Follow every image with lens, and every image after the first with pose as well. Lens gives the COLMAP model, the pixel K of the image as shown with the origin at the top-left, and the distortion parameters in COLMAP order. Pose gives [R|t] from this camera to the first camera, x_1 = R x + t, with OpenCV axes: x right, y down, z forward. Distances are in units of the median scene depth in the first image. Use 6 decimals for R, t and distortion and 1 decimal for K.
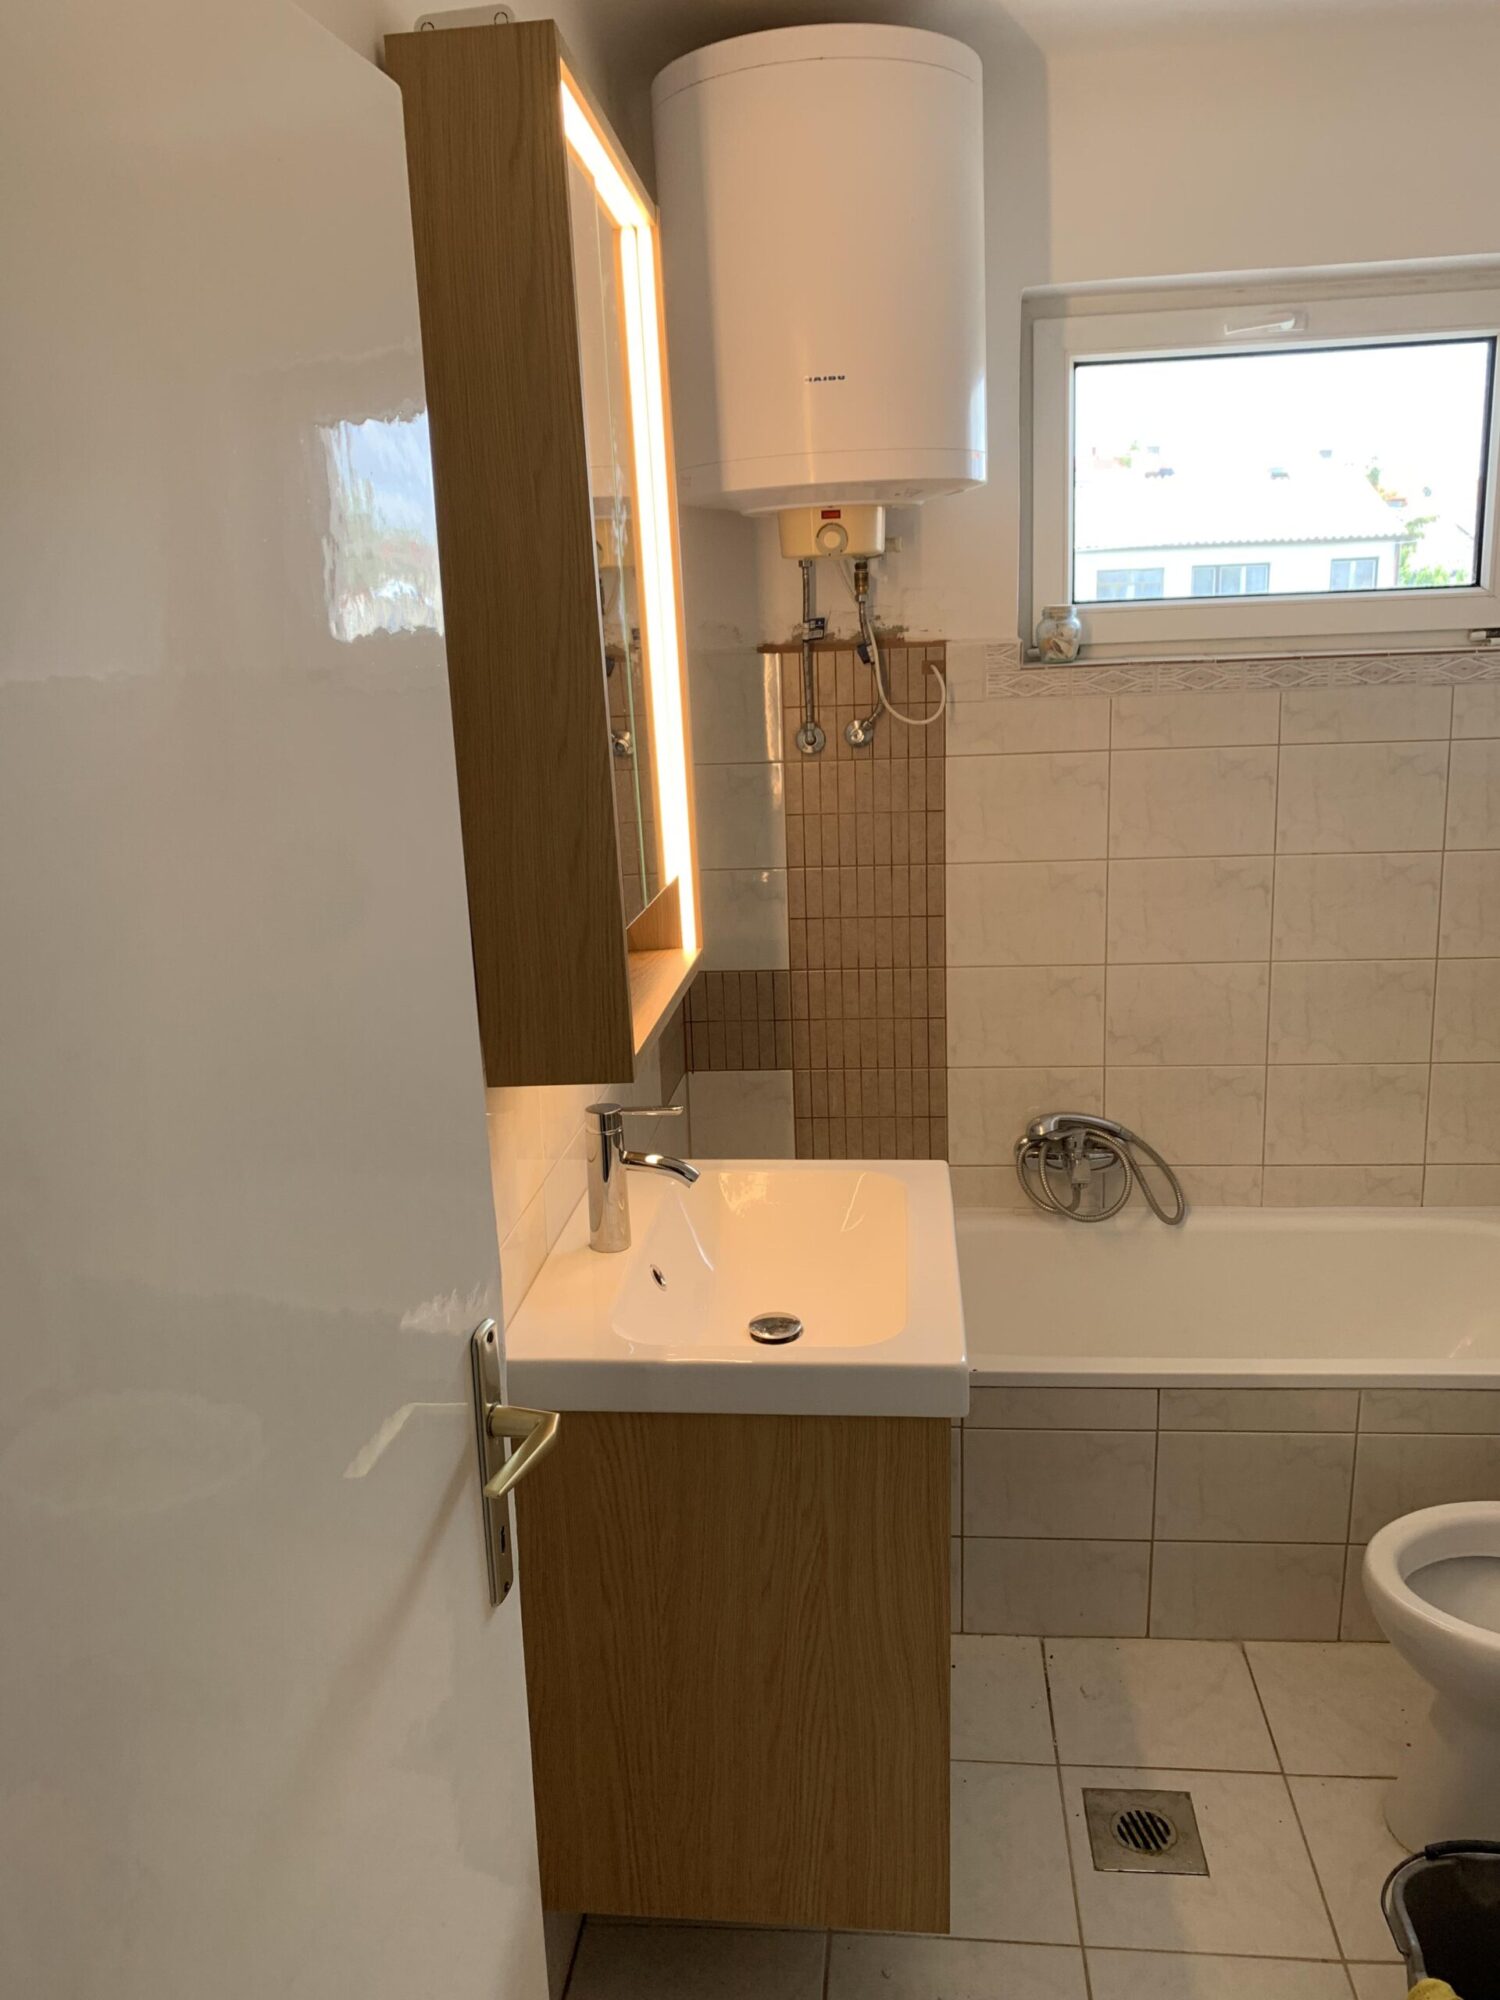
lens RADIAL K [[1538.7, 0, 748.9], [0, 1538.7, 1000.3], [0, 0, 1]] dist [0.016940, -0.011571]
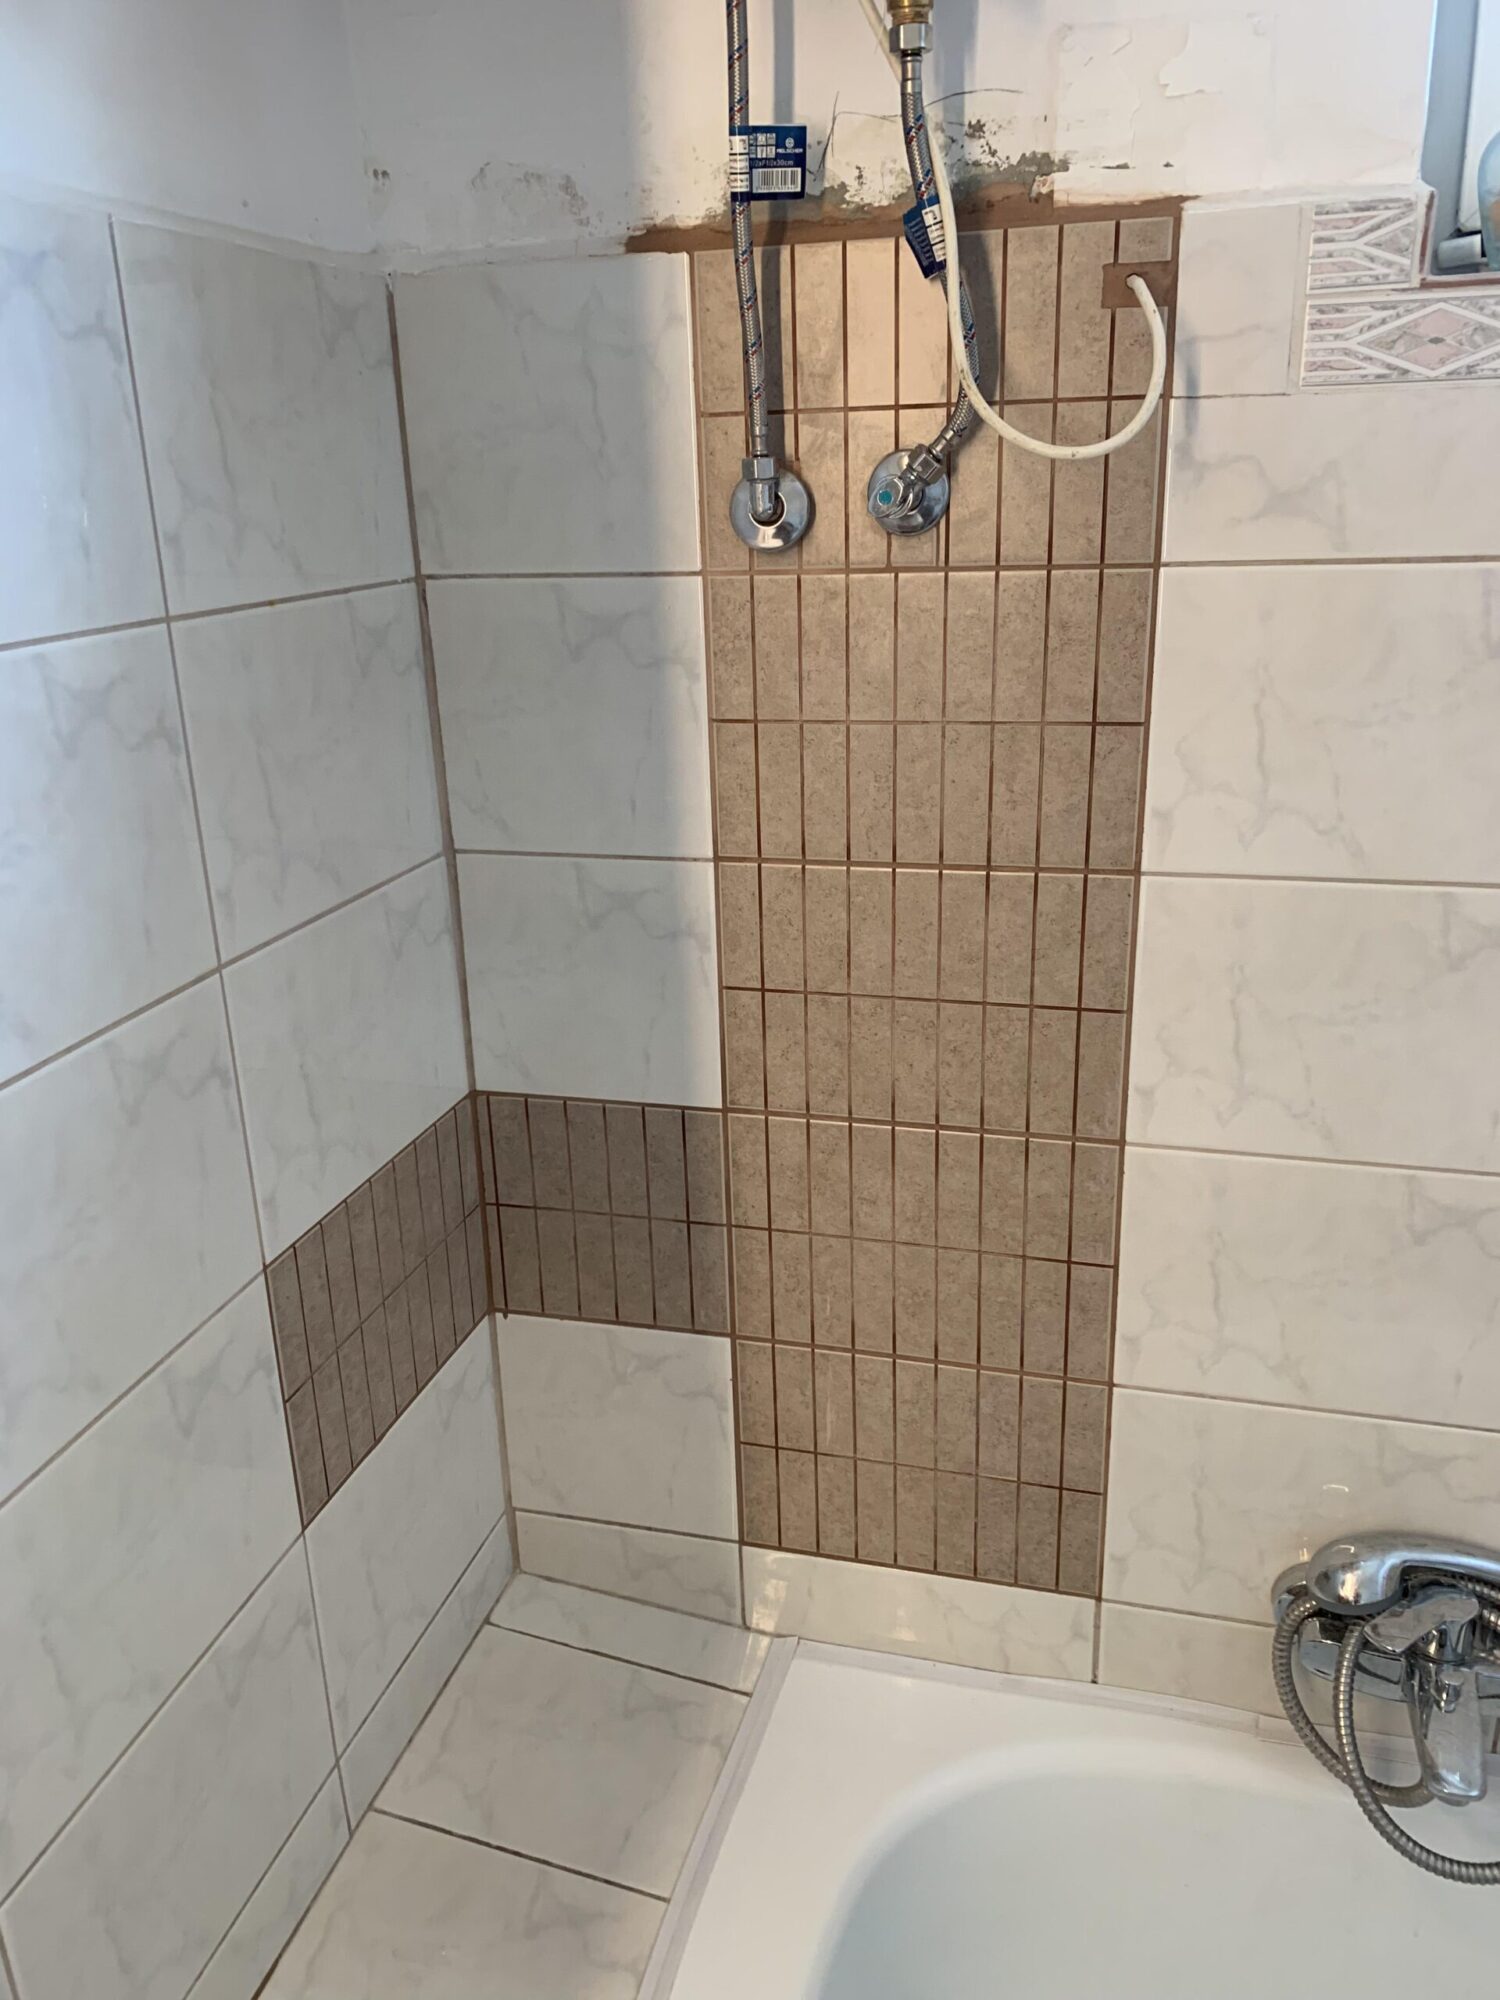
lens RADIAL K [[1538.7, 0, 749.0], [0, 1538.7, 994.5], [0, 0, 1]] dist [0.016940, -0.011571]
pose [[0.983475, 0.063575, -0.169512, 0.102633], [-0.042305, 0.991095, 0.126258, -0.103795], [0.176029, -0.117000, 0.977407, 0.640705]]
